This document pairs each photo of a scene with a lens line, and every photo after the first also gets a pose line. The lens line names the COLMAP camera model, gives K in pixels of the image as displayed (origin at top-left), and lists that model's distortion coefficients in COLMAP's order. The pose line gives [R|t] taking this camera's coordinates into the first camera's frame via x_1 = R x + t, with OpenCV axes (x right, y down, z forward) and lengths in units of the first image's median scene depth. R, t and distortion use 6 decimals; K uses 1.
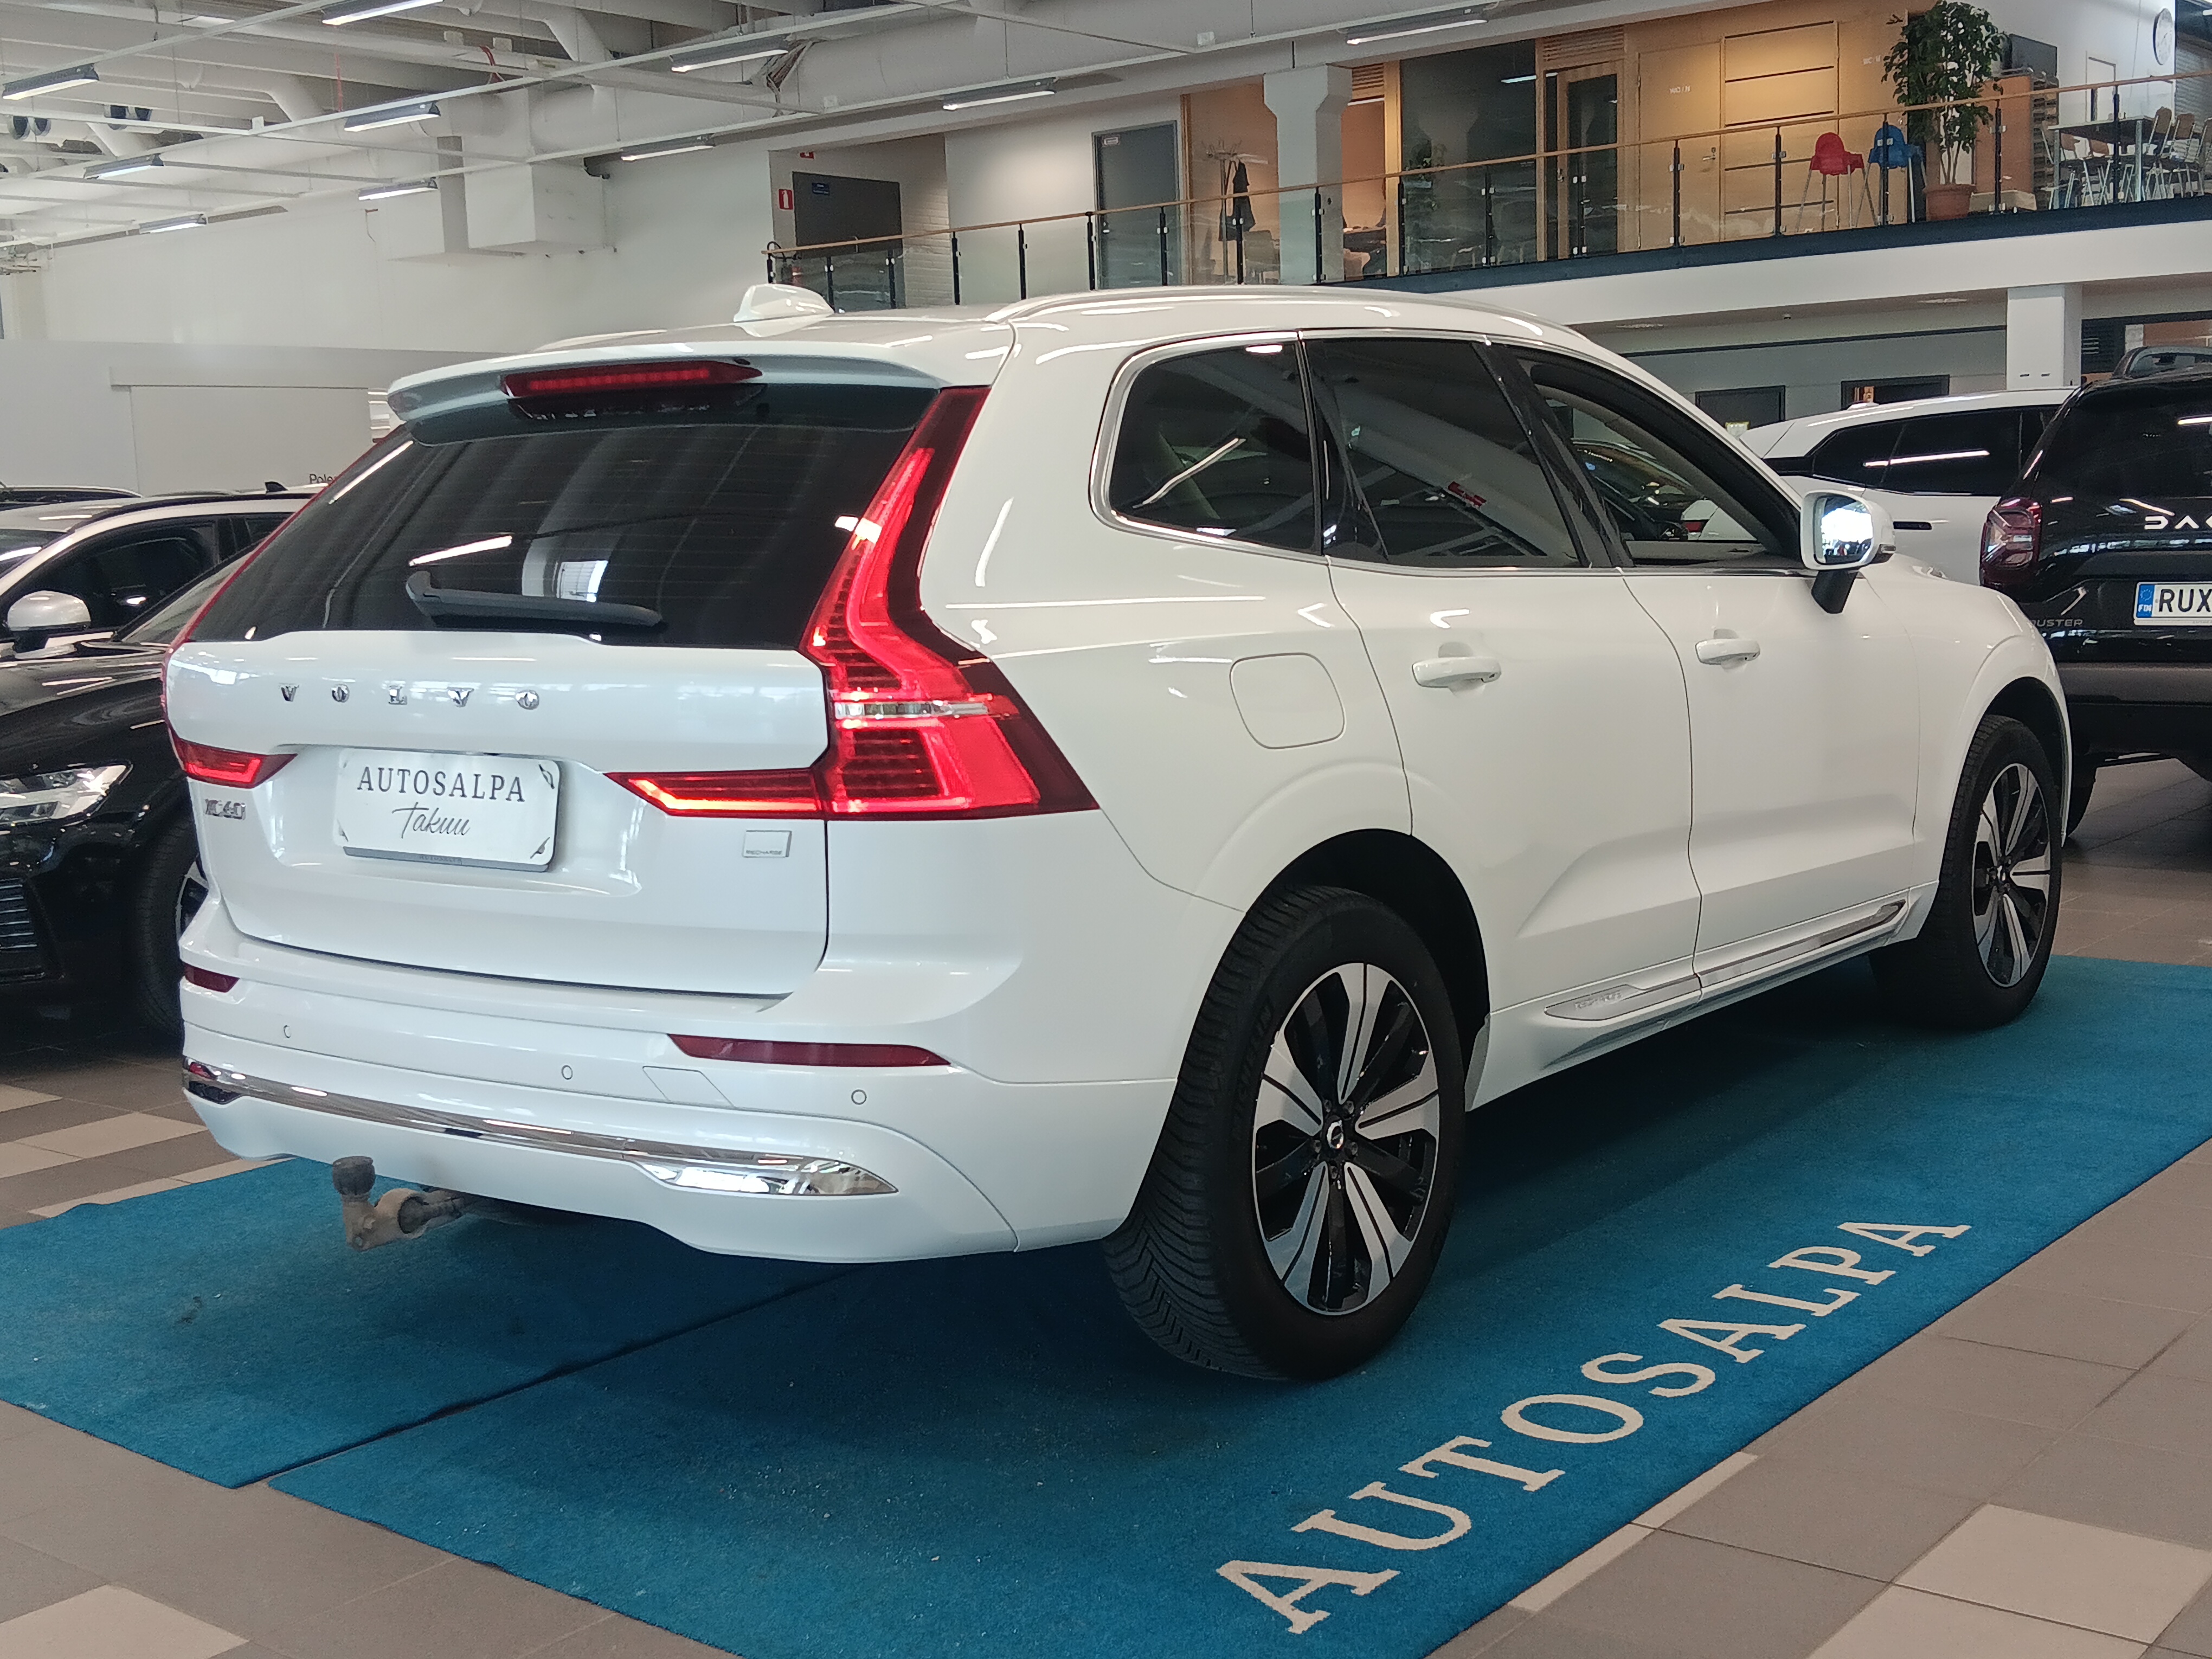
lens RADIAL K [[2759.4, 0, 1056.8], [0, 2759.4, 842.4], [0, 0, 1]] dist [0.151050, -0.424858]
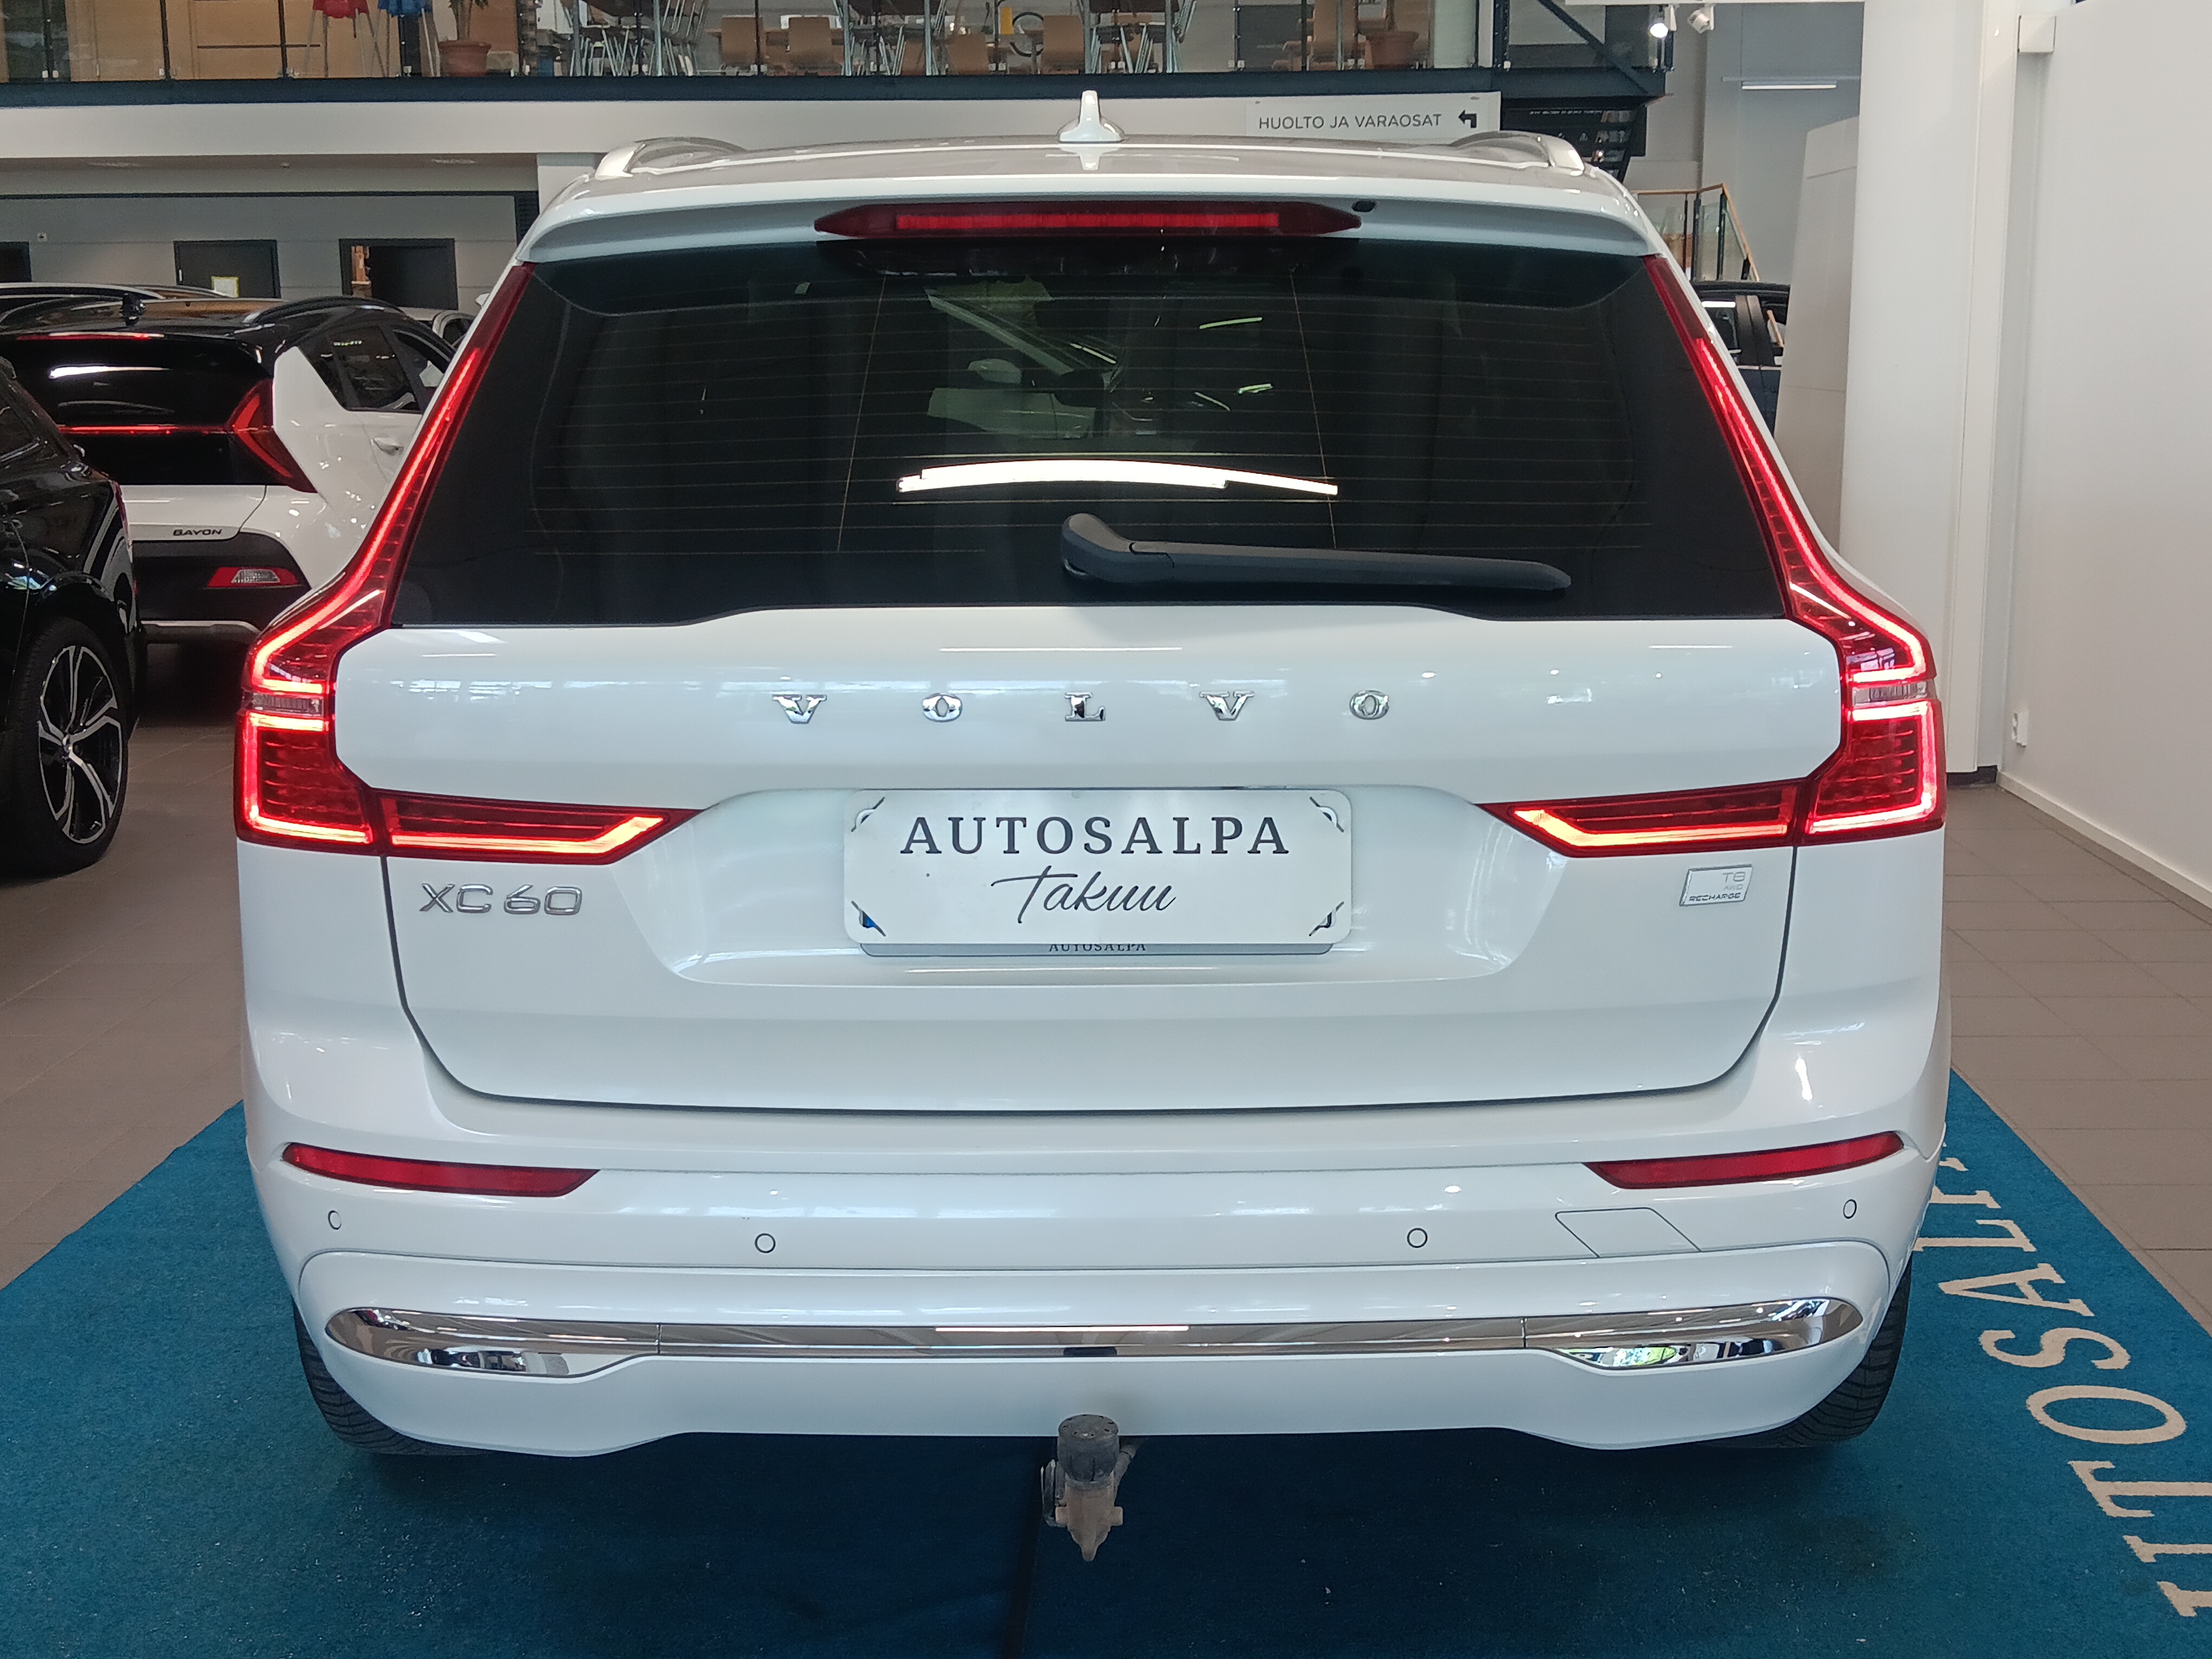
lens RADIAL K [[2759.4, 0, 1056.8], [0, 2759.4, 842.4], [0, 0, 1]] dist [0.151050, -0.424858]
pose [[0.780959, -0.089614, 0.618119, -0.634390], [0.058445, 0.995796, 0.070527, -0.066292], [-0.621841, -0.018953, 0.782914, 0.490673]]
